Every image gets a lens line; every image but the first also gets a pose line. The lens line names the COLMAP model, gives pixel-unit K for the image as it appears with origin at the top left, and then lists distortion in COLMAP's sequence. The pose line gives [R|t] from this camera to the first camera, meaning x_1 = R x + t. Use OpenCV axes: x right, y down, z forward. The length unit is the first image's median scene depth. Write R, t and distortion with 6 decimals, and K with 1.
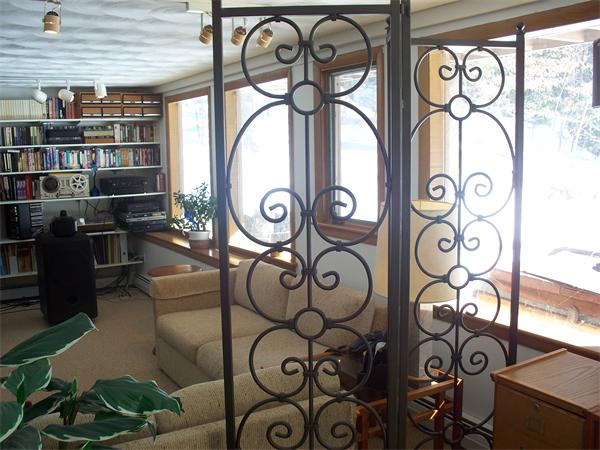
lens RADIAL K [[638.5, 0, 296.2], [0, 638.5, 227.3], [0, 0, 1]] dist [-0.106584, 0.000000]
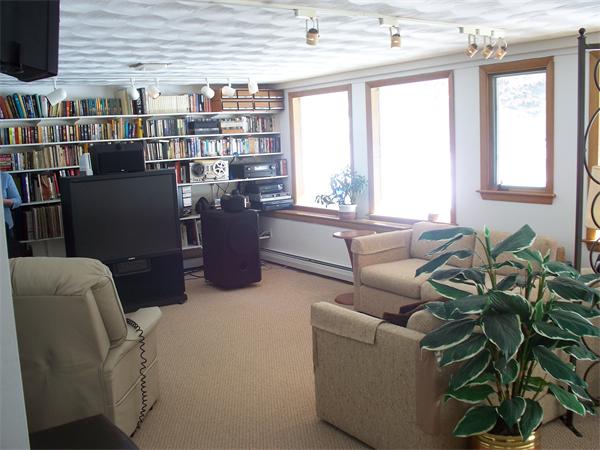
lens RADIAL K [[638.5, 0, 302.8], [0, 638.5, 225.2], [0, 0, 1]] dist [-0.106584, 0.000000]
pose [[0.998131, -0.026428, 0.055106, -0.258786], [0.026010, 0.999627, 0.008300, 0.027418], [-0.055304, -0.006851, 0.998446, -0.162129]]
